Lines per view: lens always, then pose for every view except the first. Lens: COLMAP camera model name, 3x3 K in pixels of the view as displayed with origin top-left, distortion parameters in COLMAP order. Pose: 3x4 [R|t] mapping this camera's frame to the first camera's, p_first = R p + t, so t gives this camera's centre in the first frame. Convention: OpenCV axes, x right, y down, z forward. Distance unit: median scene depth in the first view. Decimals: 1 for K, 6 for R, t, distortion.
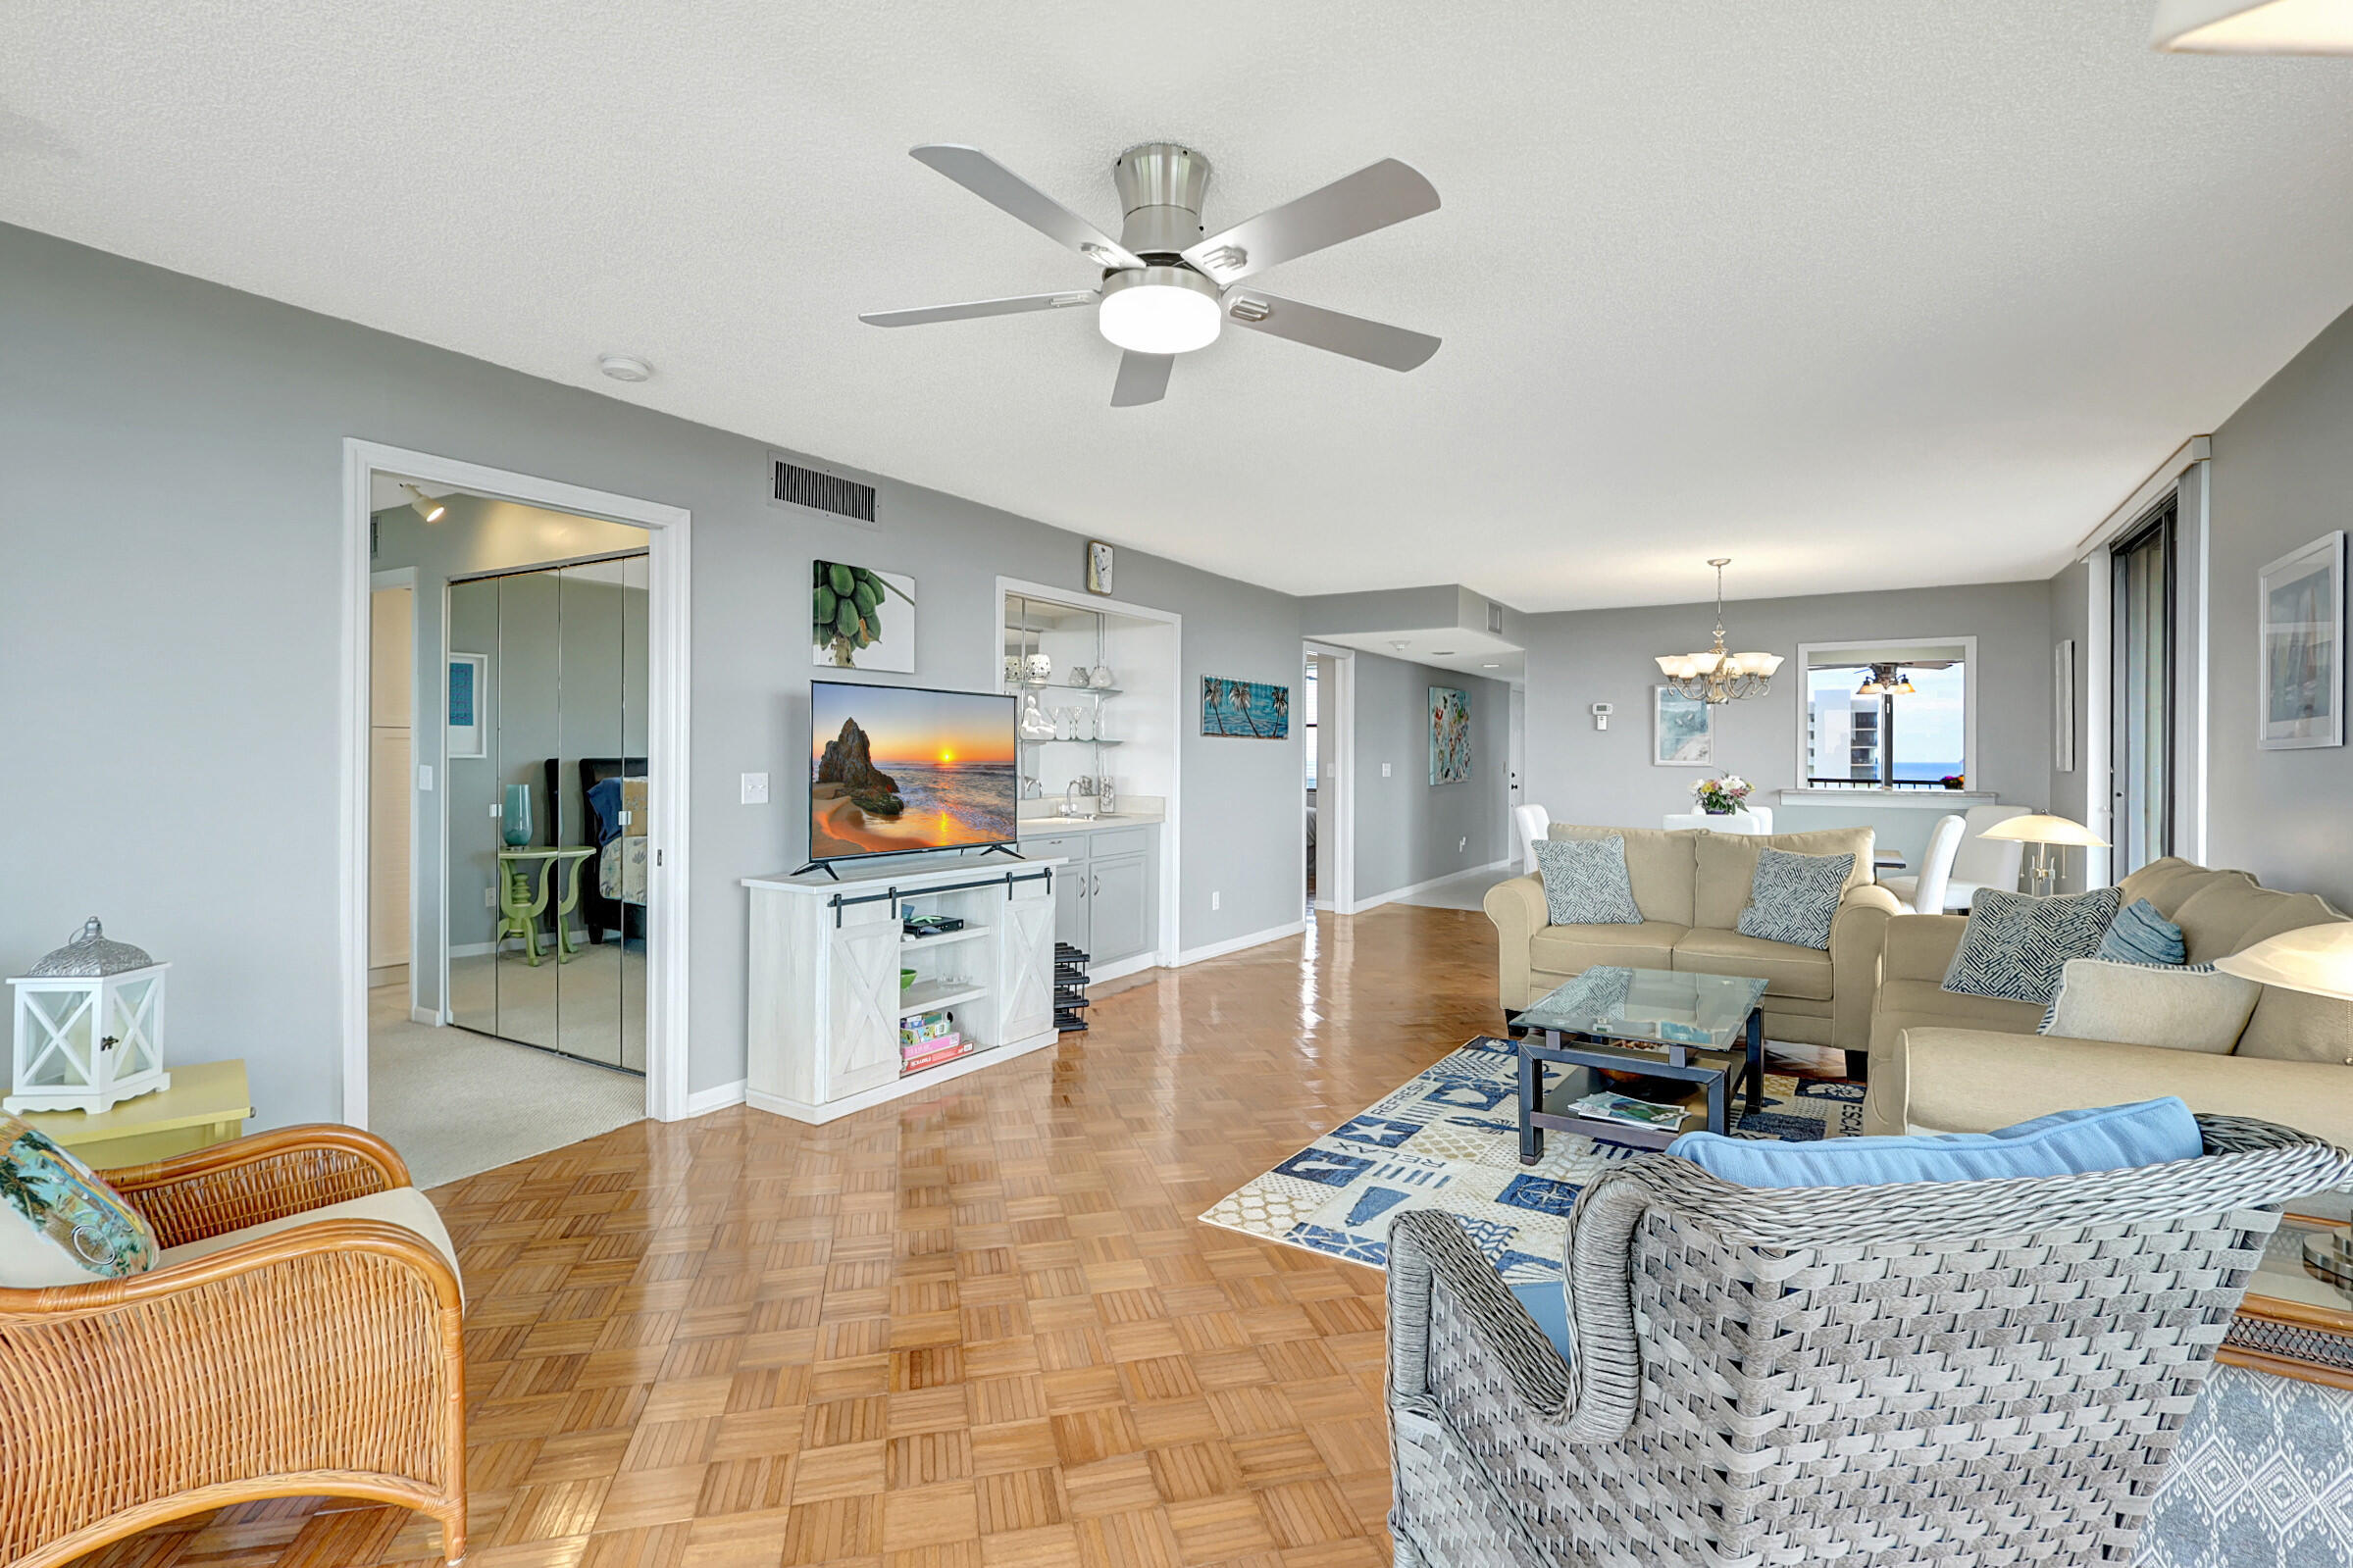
lens RADIAL K [[1119.6, 0, 1171.2], [0, 1119.6, 769.2], [0, 0, 1]] dist [-0.000343, 0.001012]
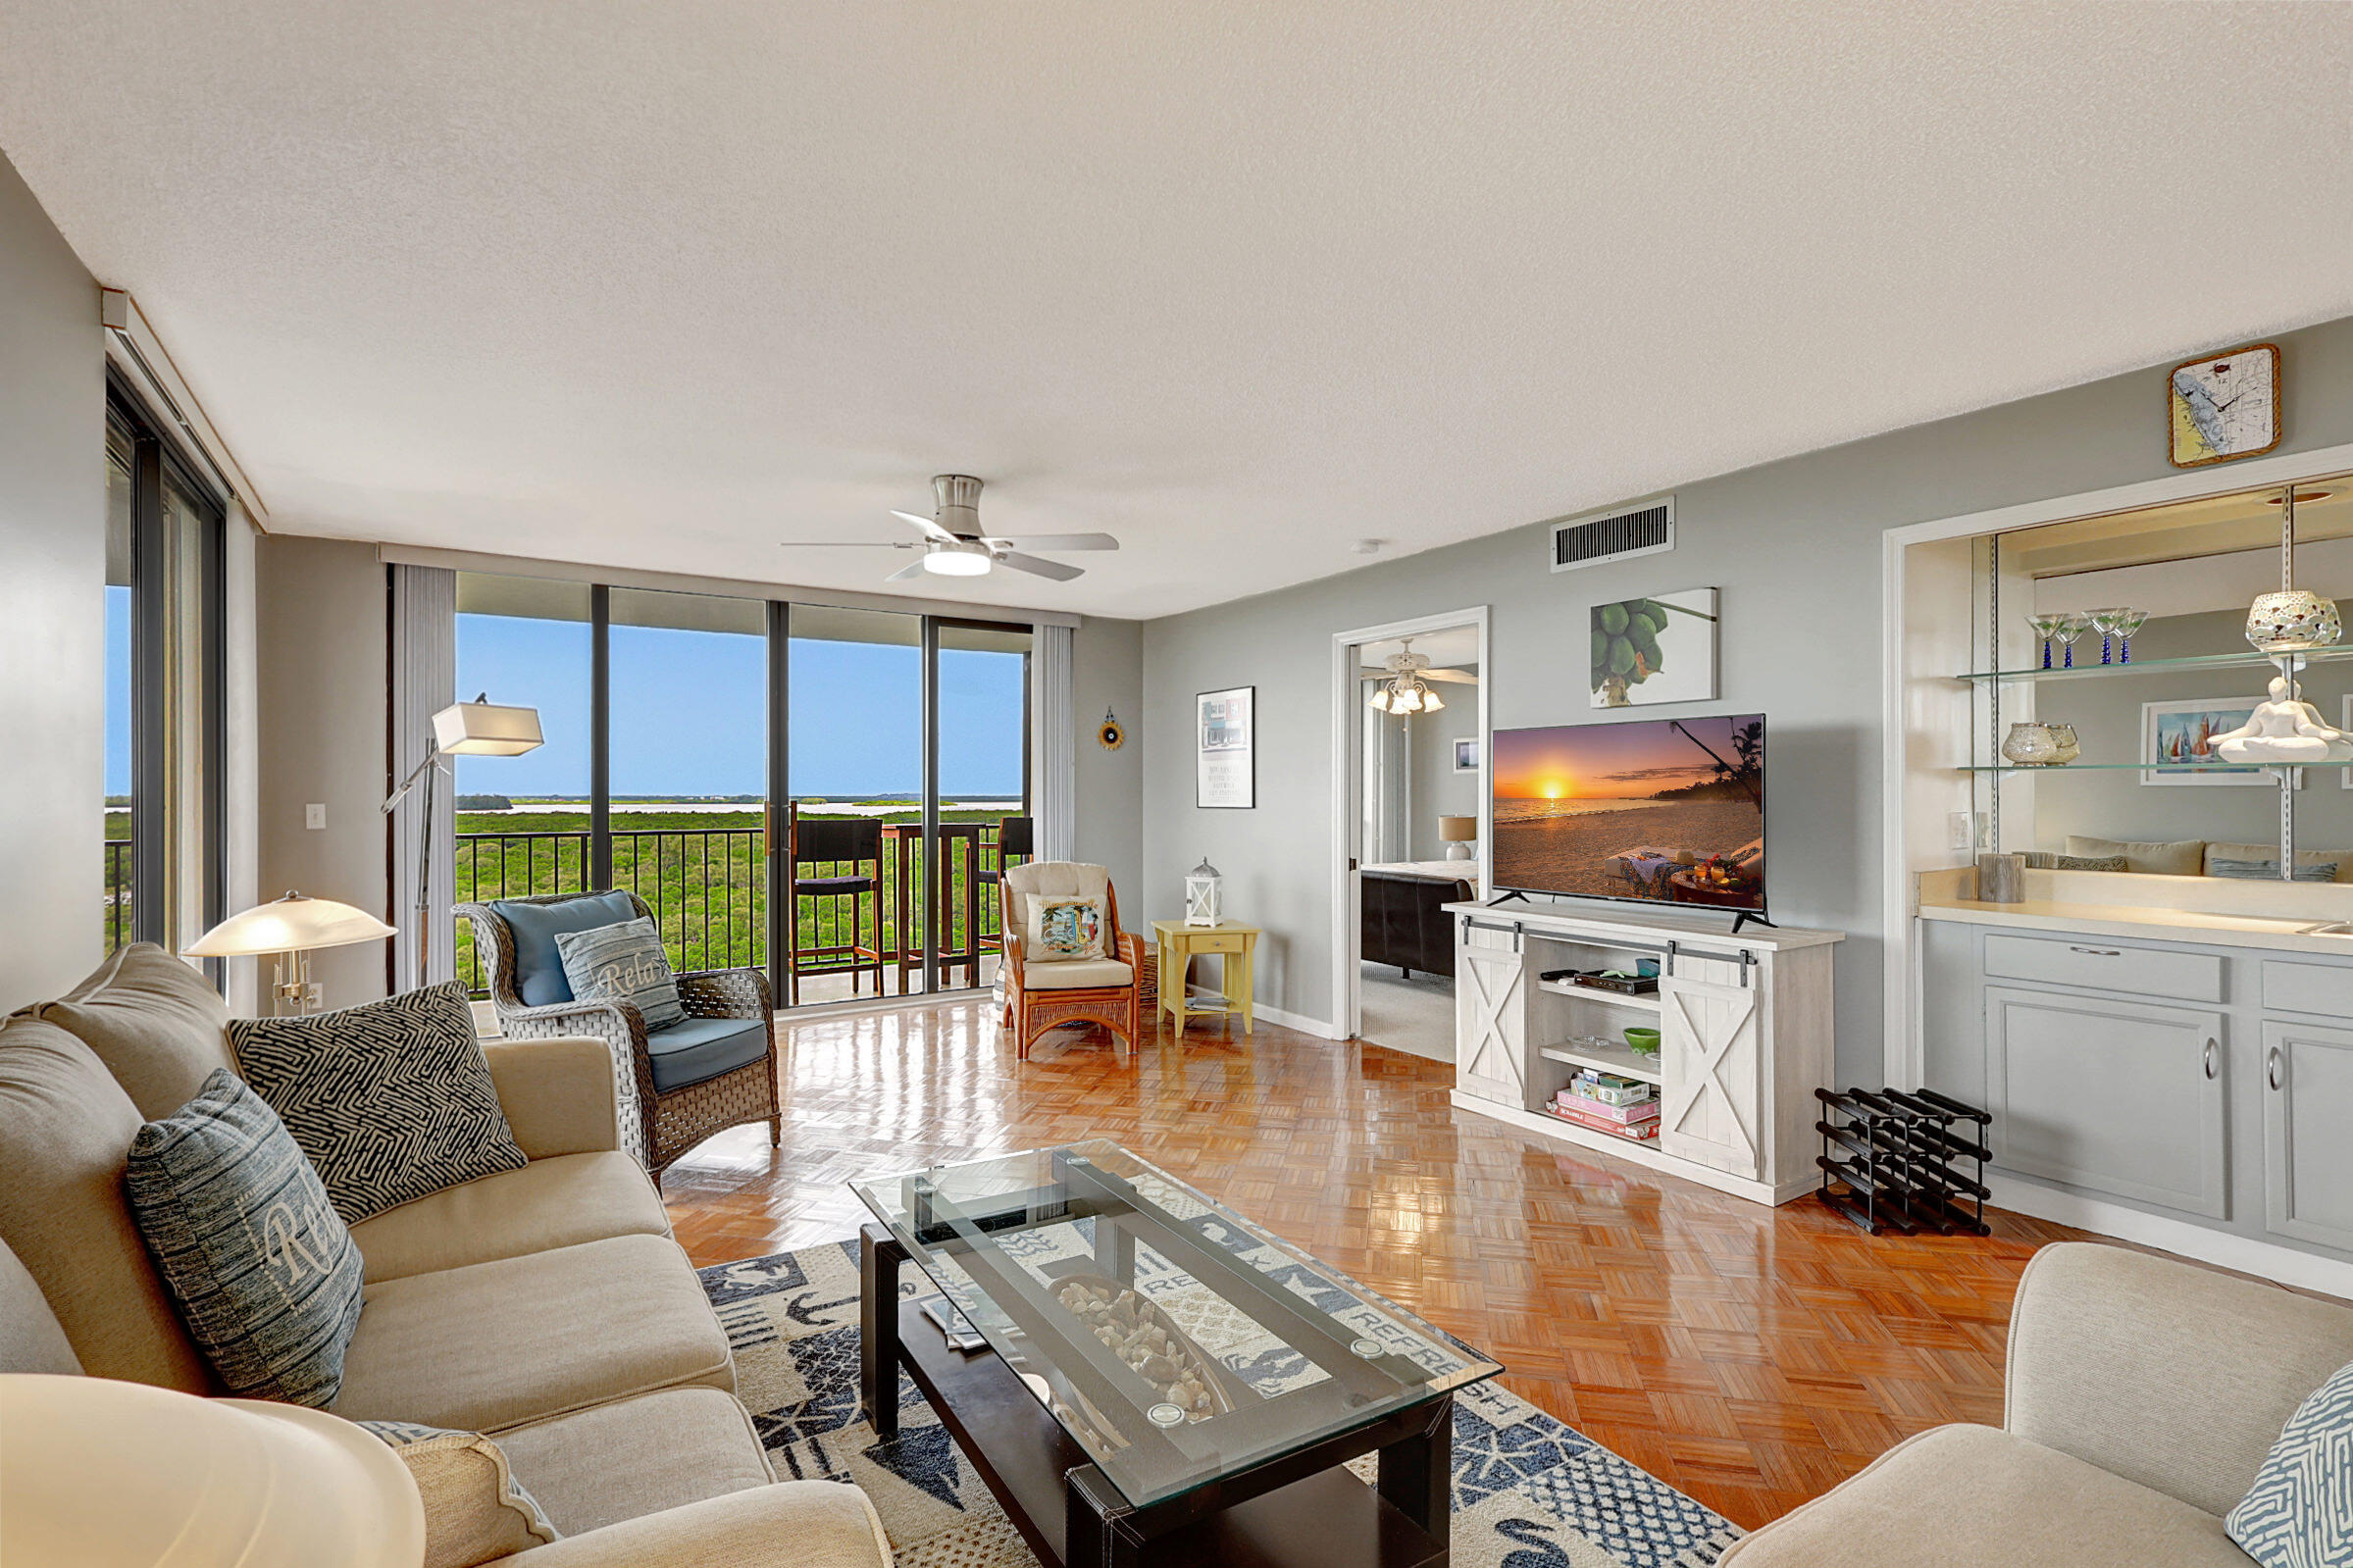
lens RADIAL K [[1119.6, 0, 1159.5], [0, 1119.6, 786.5], [0, 0, 1]] dist [-0.000343, 0.001012]
pose [[-0.451882, -0.011174, -0.892008, 0.763411], [-0.010662, 0.999918, -0.007125, -0.008531], [0.892014, 0.006291, -0.451964, 1.071597]]
